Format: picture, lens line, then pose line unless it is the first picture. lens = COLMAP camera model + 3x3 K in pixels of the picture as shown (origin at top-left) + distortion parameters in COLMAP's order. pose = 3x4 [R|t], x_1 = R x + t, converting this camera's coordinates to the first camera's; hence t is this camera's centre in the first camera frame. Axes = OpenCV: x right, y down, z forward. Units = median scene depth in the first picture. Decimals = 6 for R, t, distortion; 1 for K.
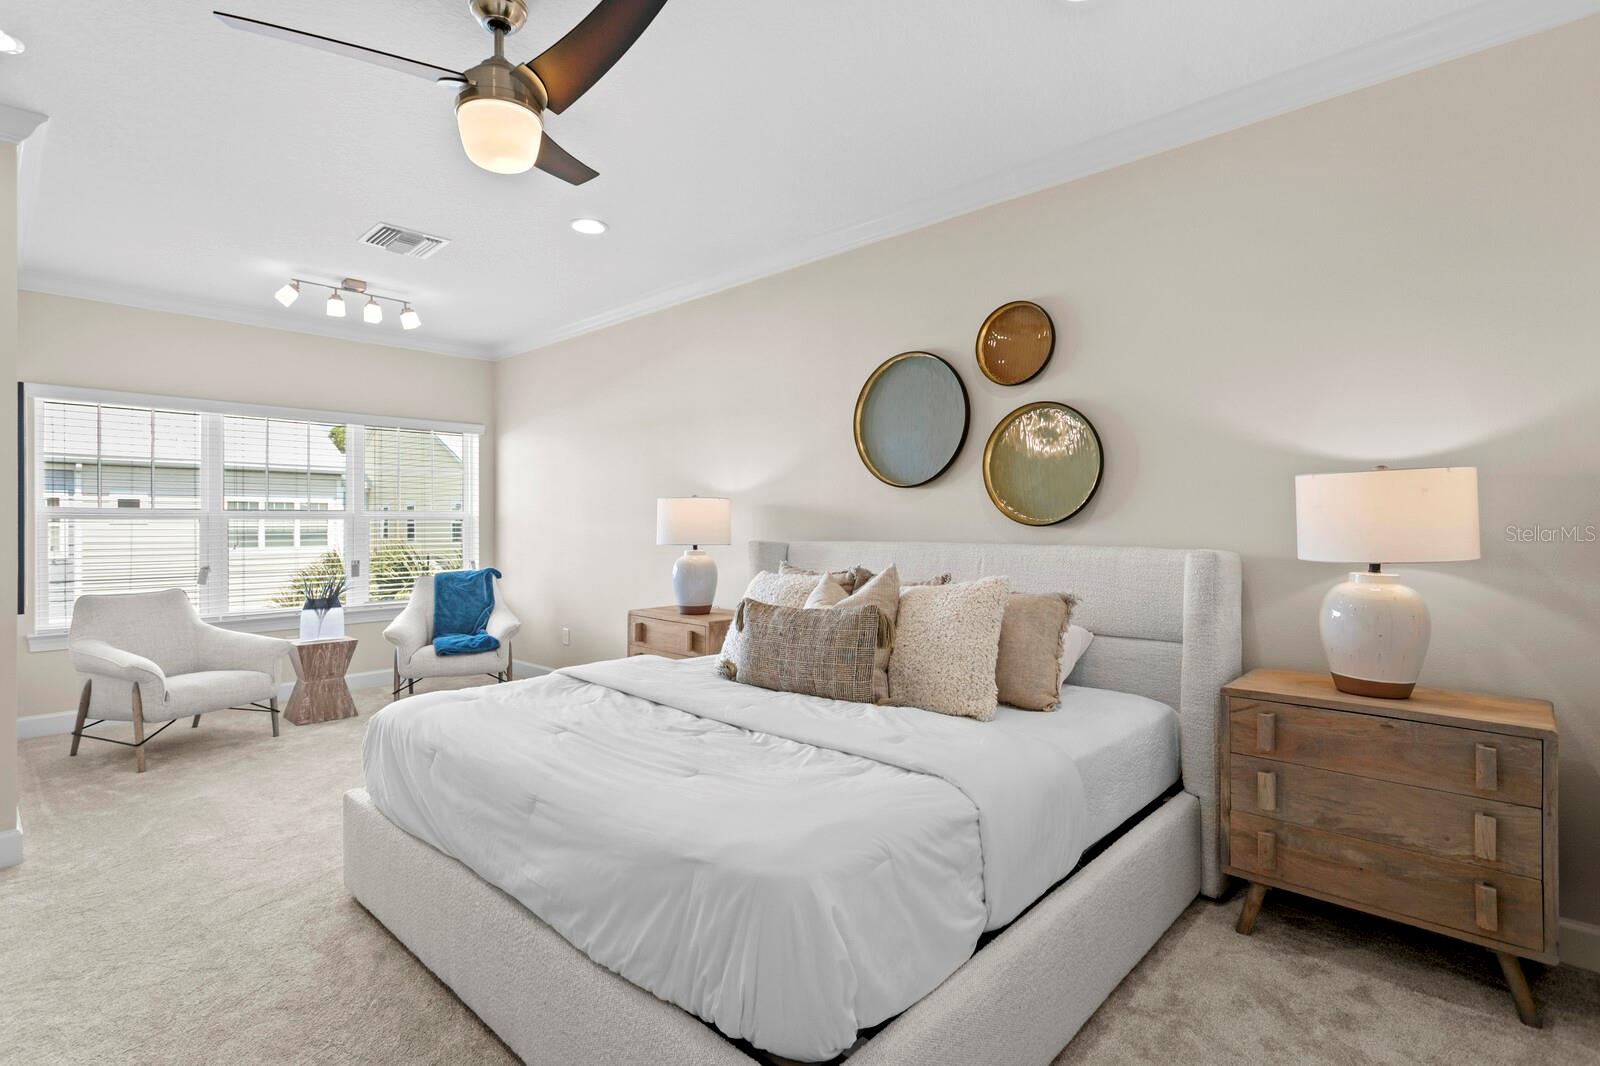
lens RADIAL K [[769.4, 0, 774.1], [0, 769.4, 530.7], [0, 0, 1]] dist [-0.004647, -0.000412]
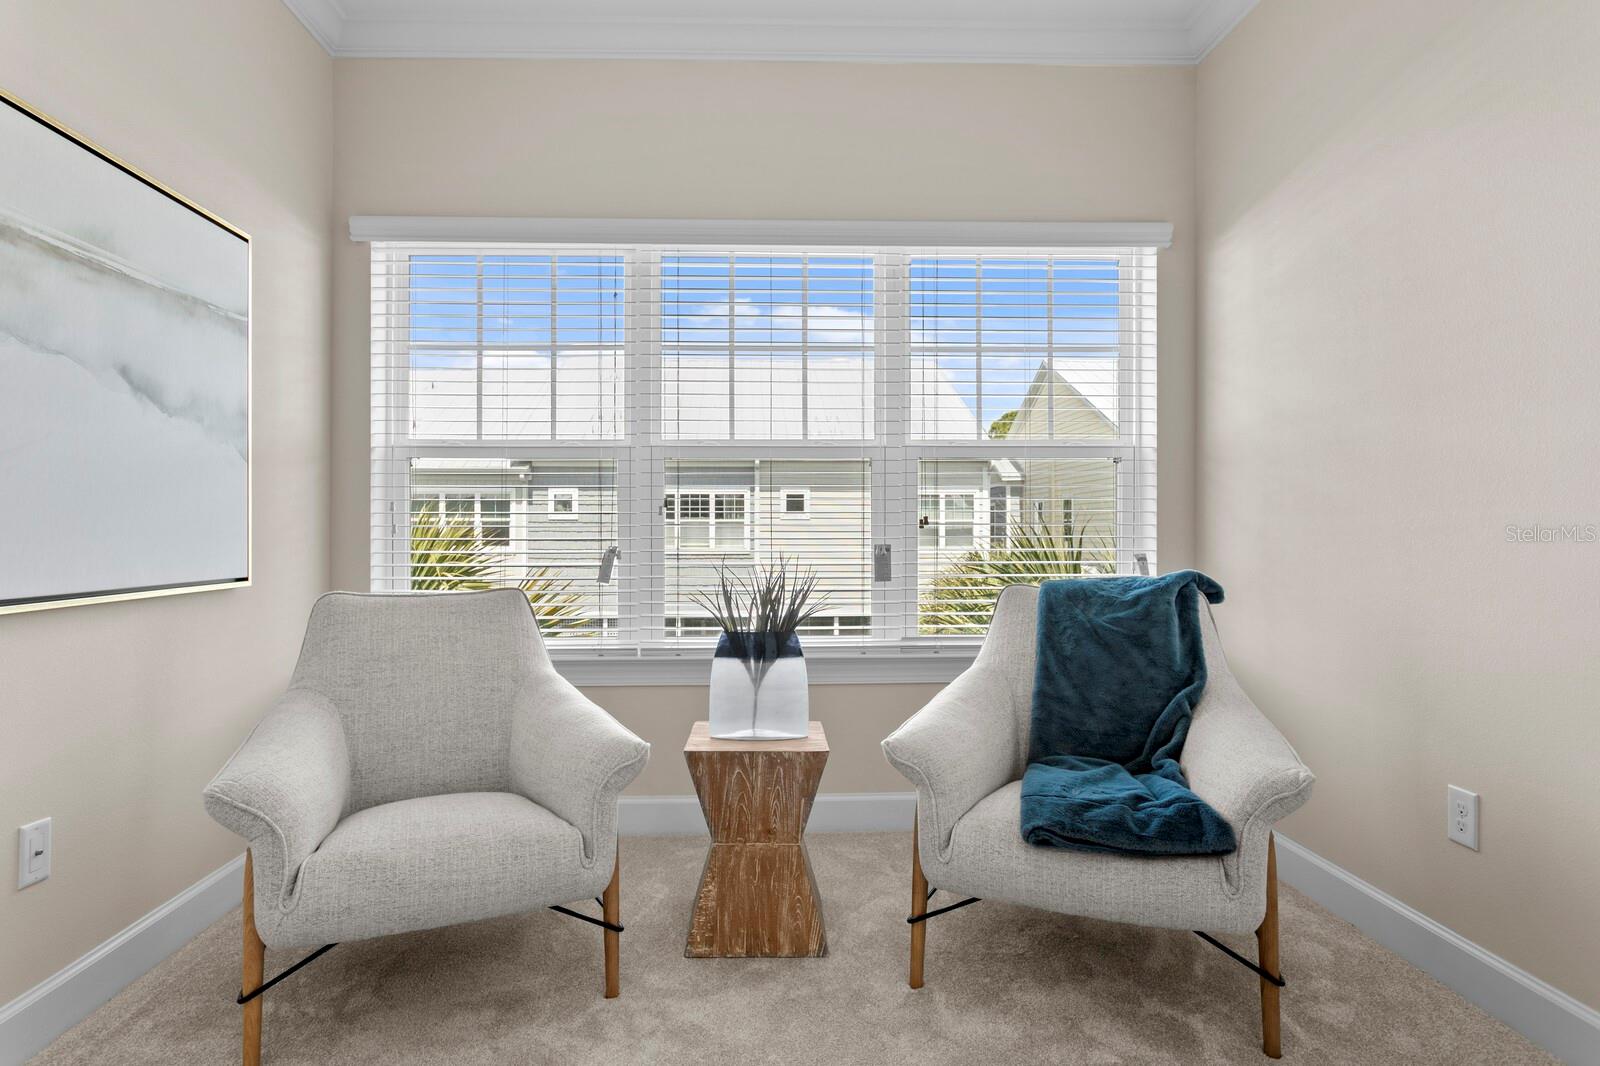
lens RADIAL K [[833.8, 0, 800.0], [0, 833.8, 533.0], [0, 0, 1]] dist [-0.013498, -0.000002]
pose [[0.724388, 0.003100, -0.689385, -0.259315], [-0.006750, 0.999974, -0.002596, 0.035681], [0.689359, 0.006534, 0.724390, 0.658306]]
